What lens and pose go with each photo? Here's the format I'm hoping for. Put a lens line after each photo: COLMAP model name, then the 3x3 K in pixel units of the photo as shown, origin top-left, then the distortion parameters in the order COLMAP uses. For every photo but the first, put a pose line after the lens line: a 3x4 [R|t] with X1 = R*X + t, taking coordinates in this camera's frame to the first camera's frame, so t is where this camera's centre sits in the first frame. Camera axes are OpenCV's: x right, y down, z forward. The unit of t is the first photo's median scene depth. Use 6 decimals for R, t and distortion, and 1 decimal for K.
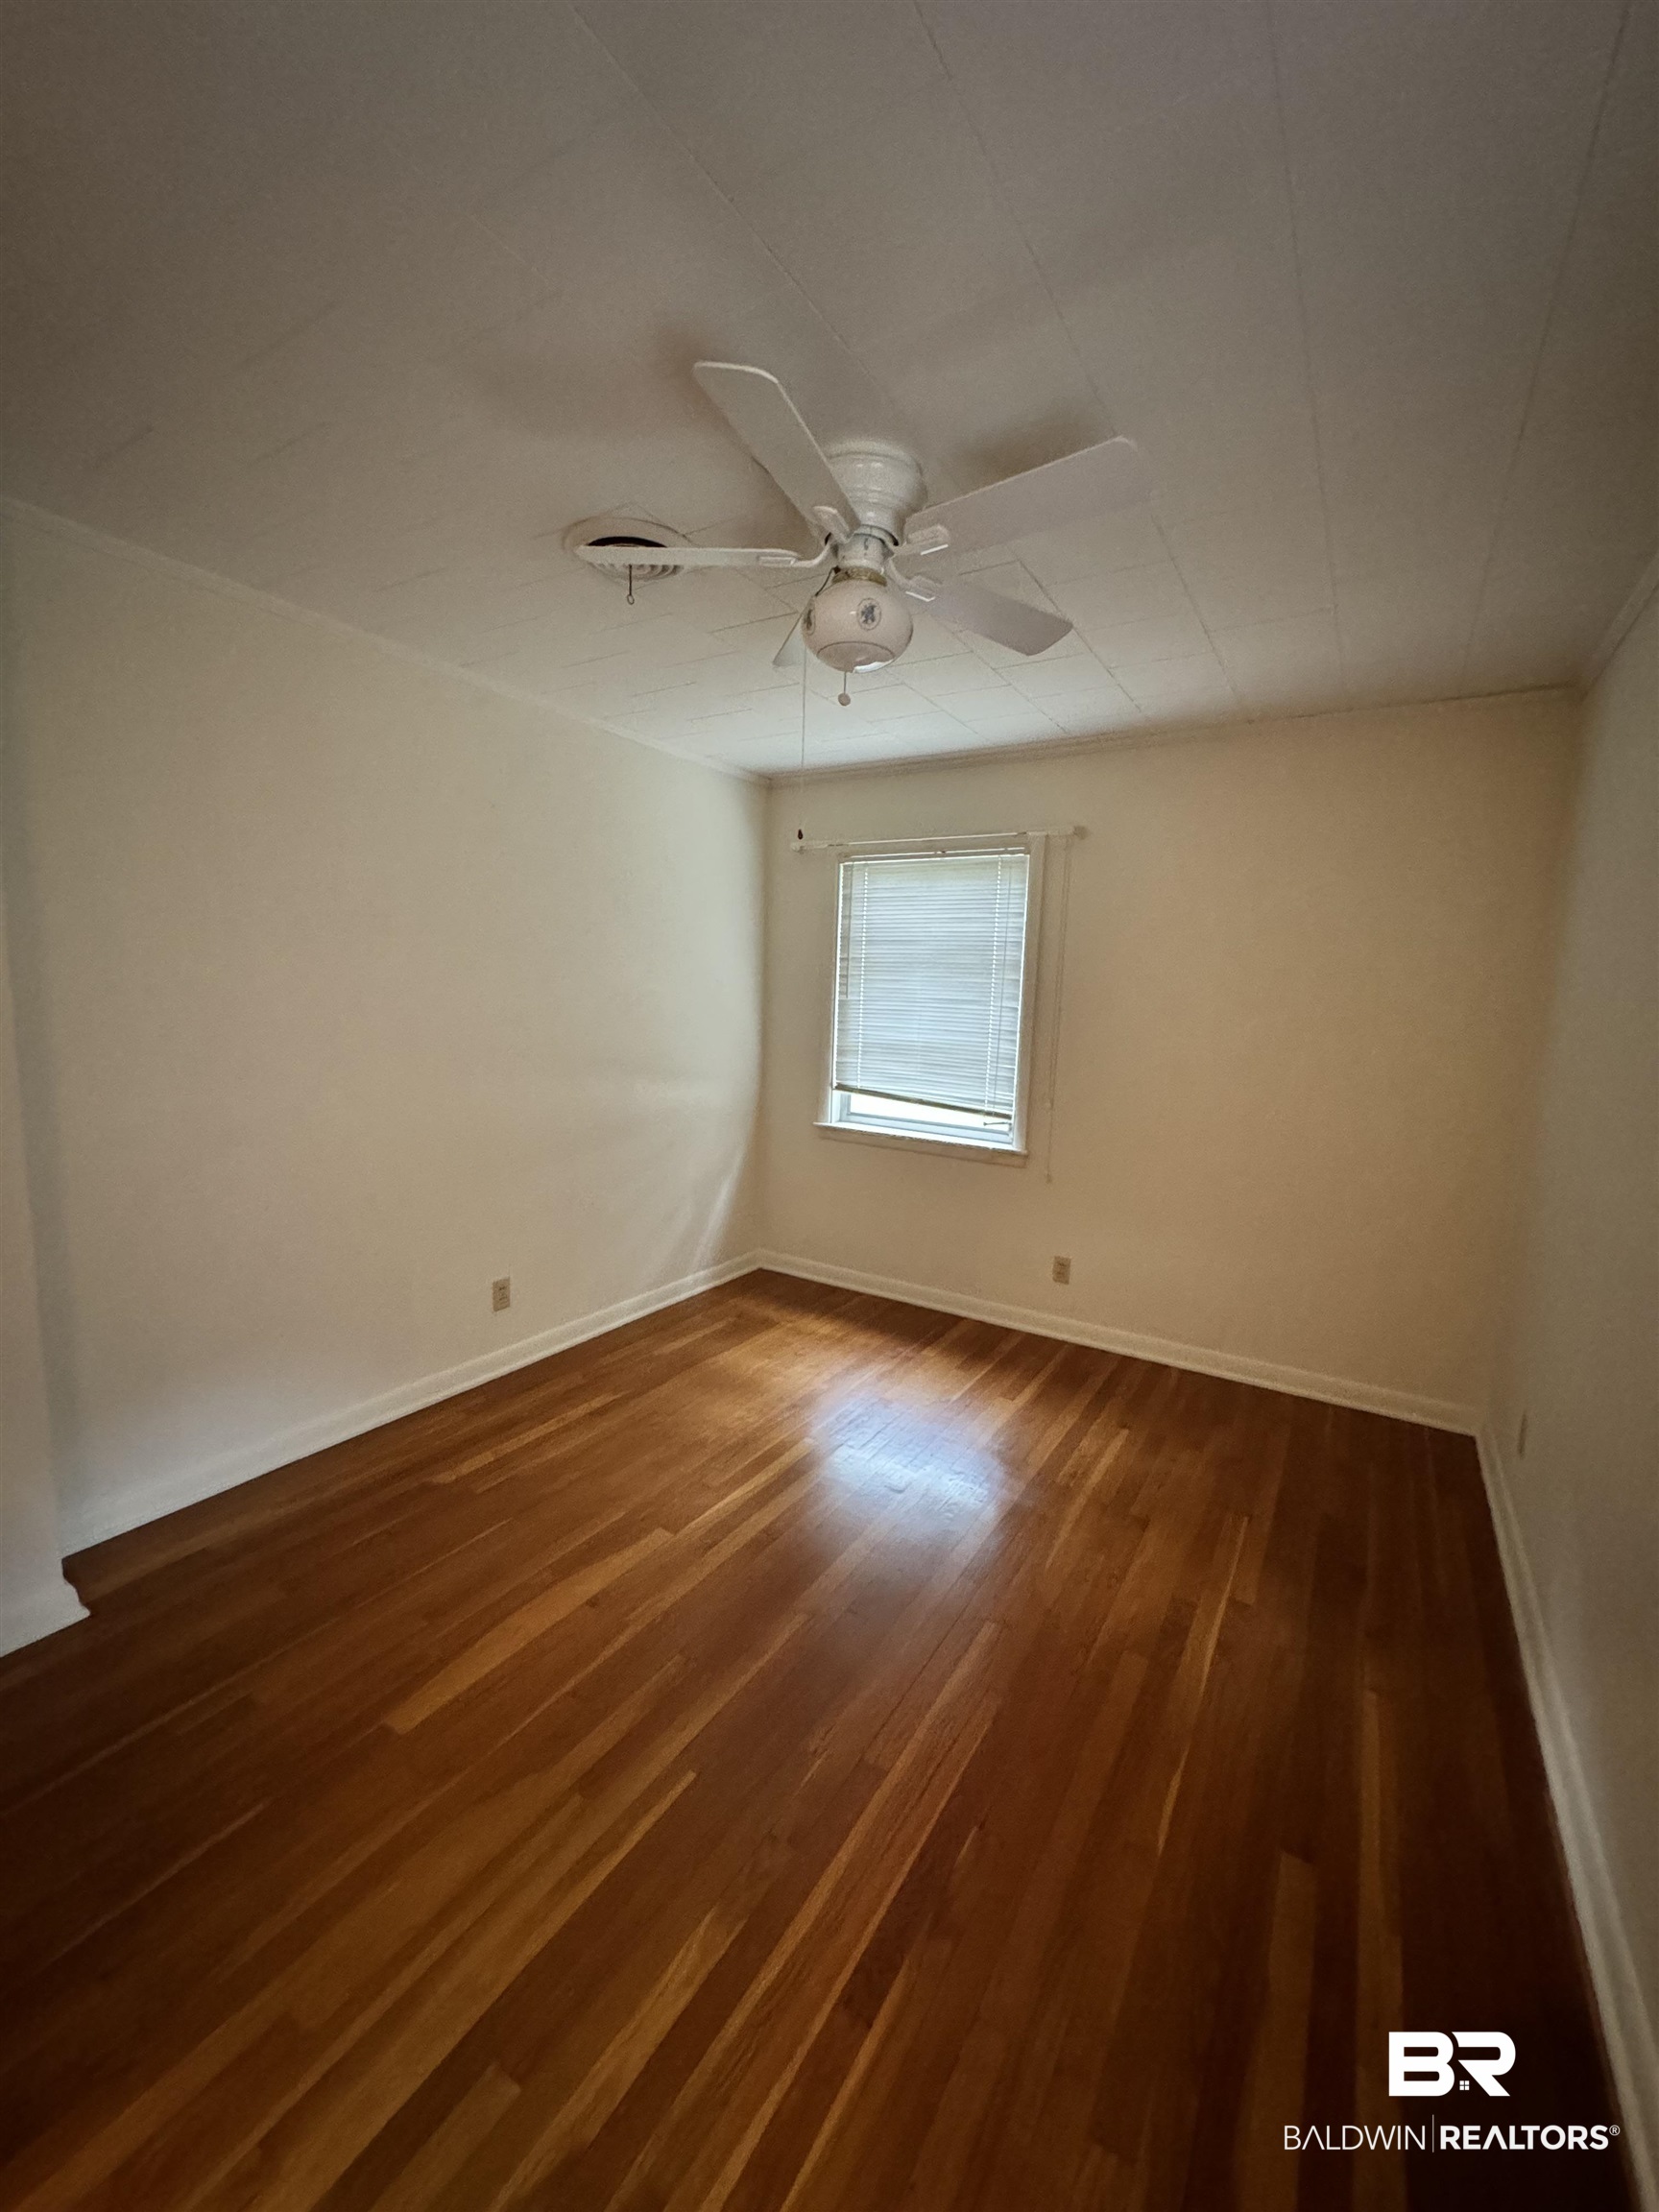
lens RADIAL K [[883.6, 0, 840.2], [0, 883.6, 1106.9], [0, 0, 1]] dist [0.004753, 0.000937]
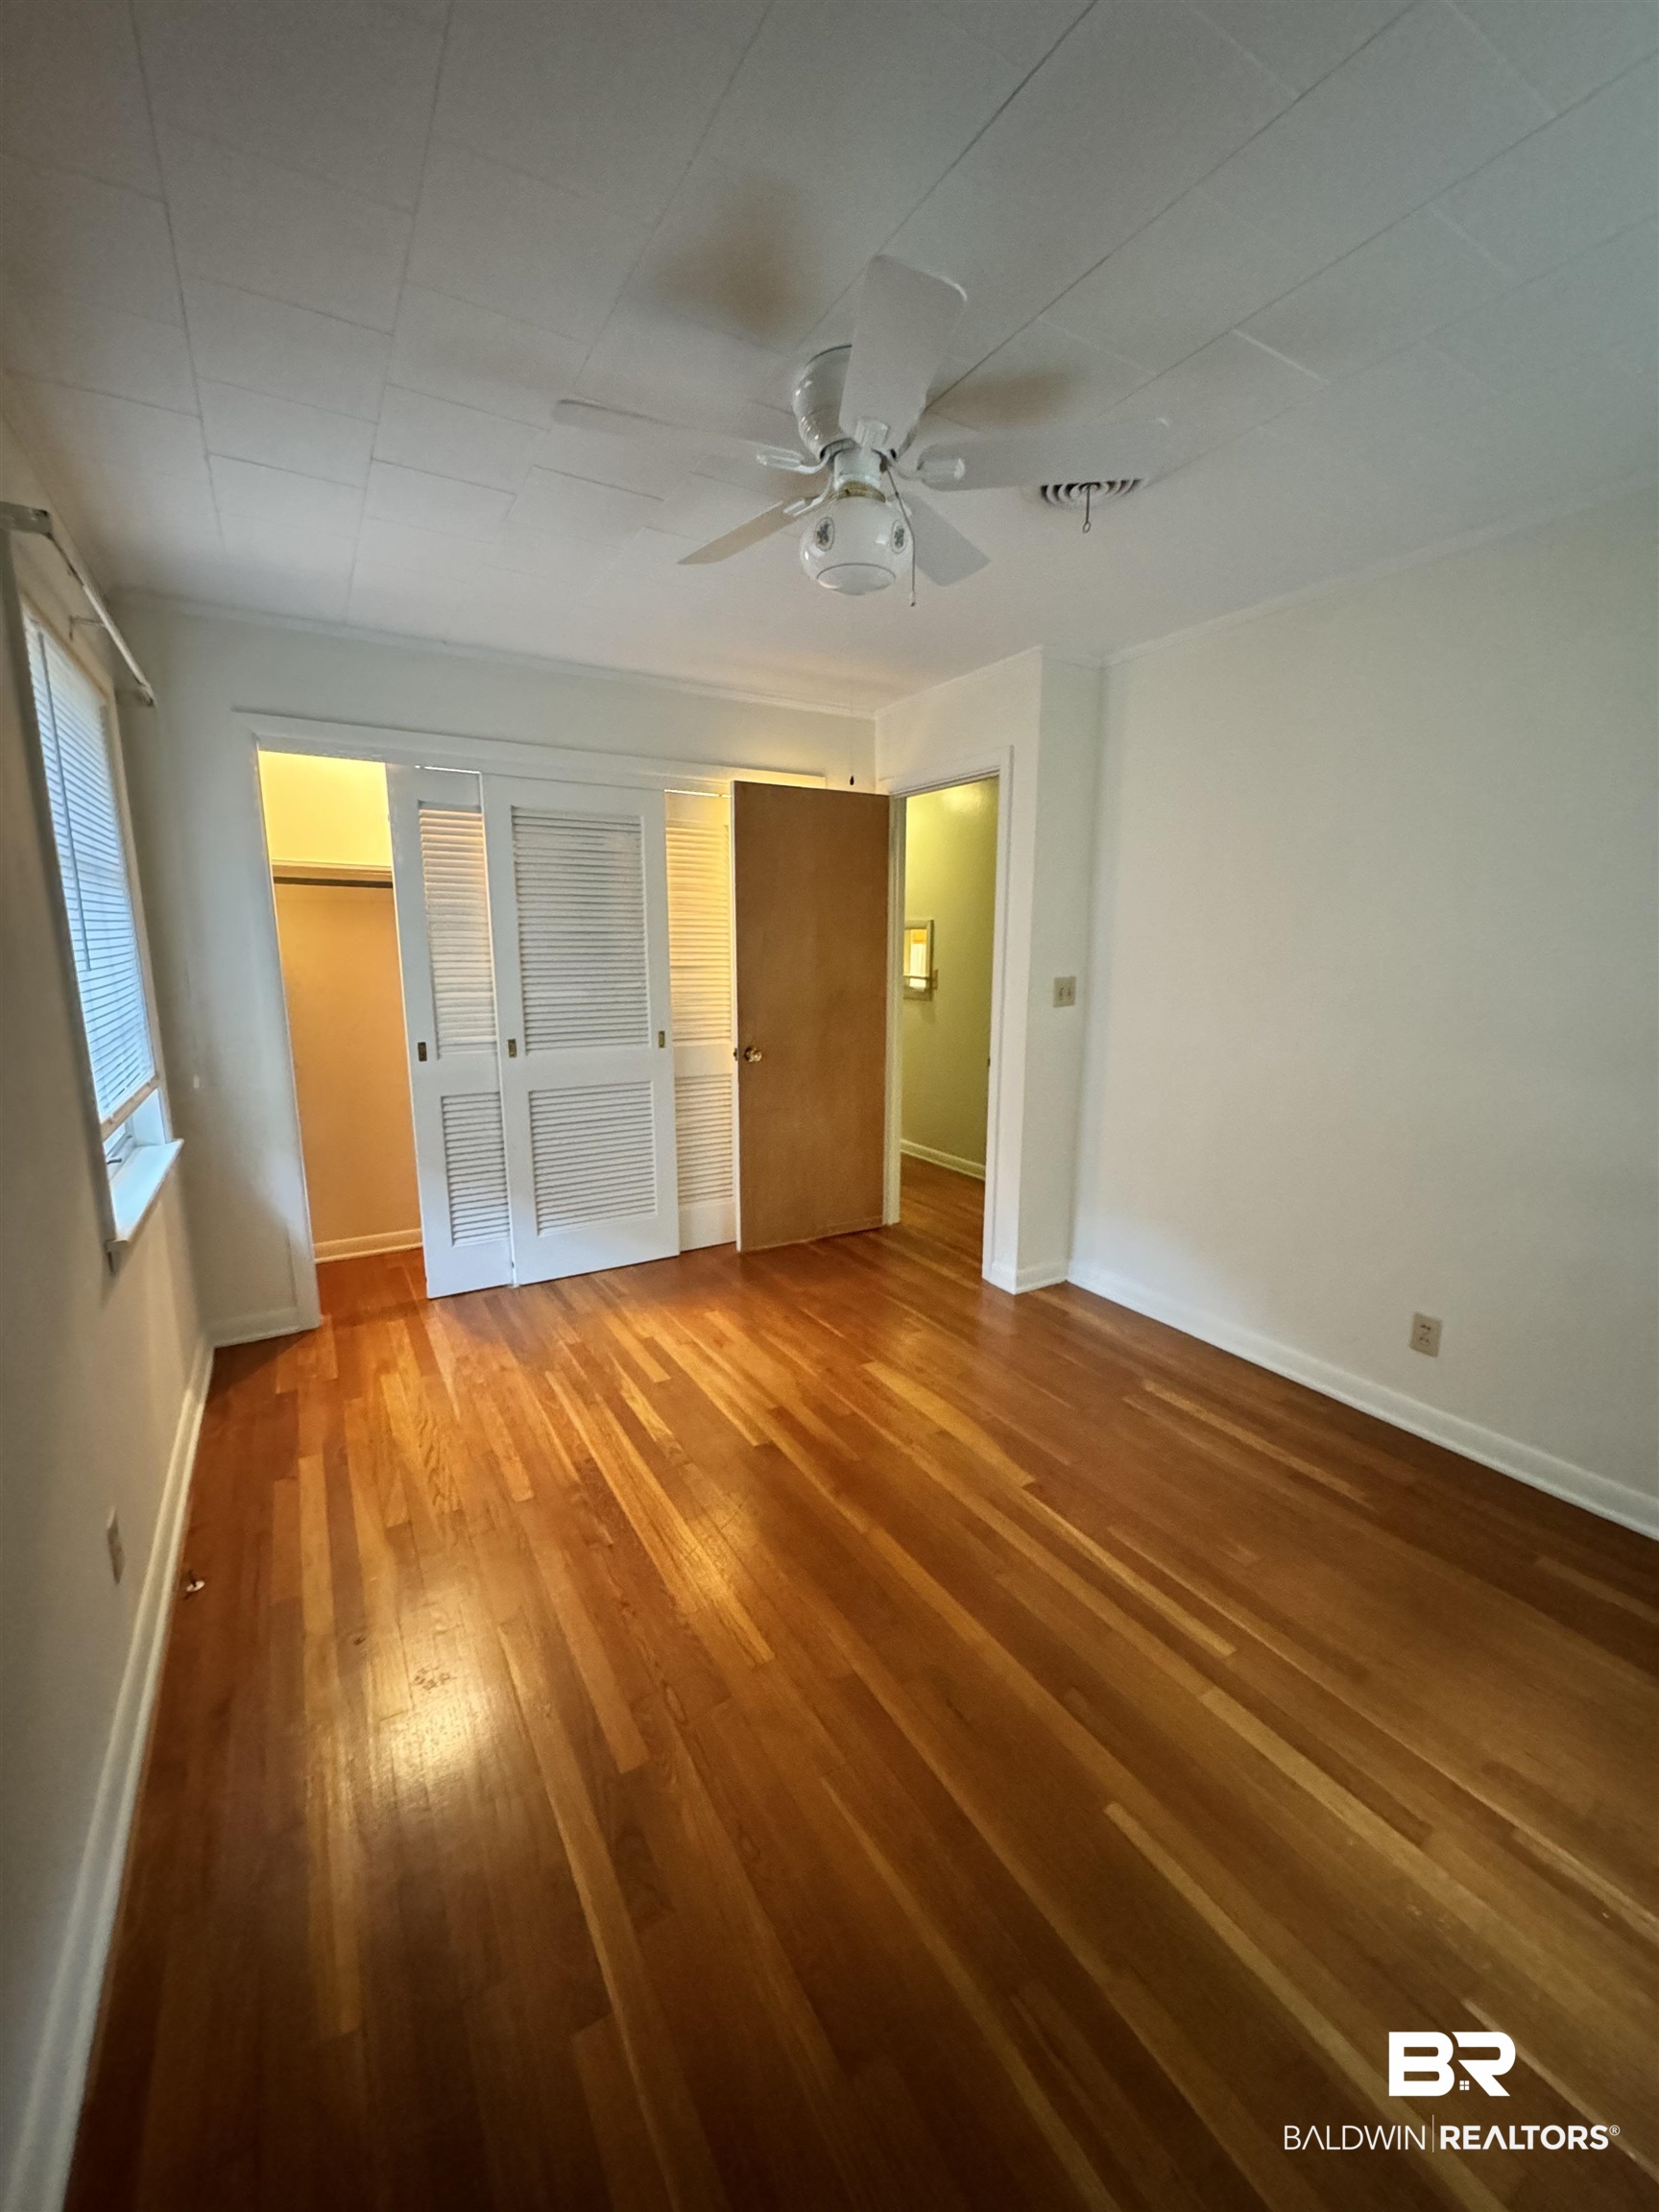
lens RADIAL K [[883.6, 0, 829.8], [0, 883.6, 1106.9], [0, 0, 1]] dist [0.004753, 0.000937]
pose [[-0.461105, 0.130529, -0.877692, 0.347319], [-0.131937, 0.968041, 0.213280, -0.053688], [0.877482, 0.214145, -0.429147, 0.545940]]
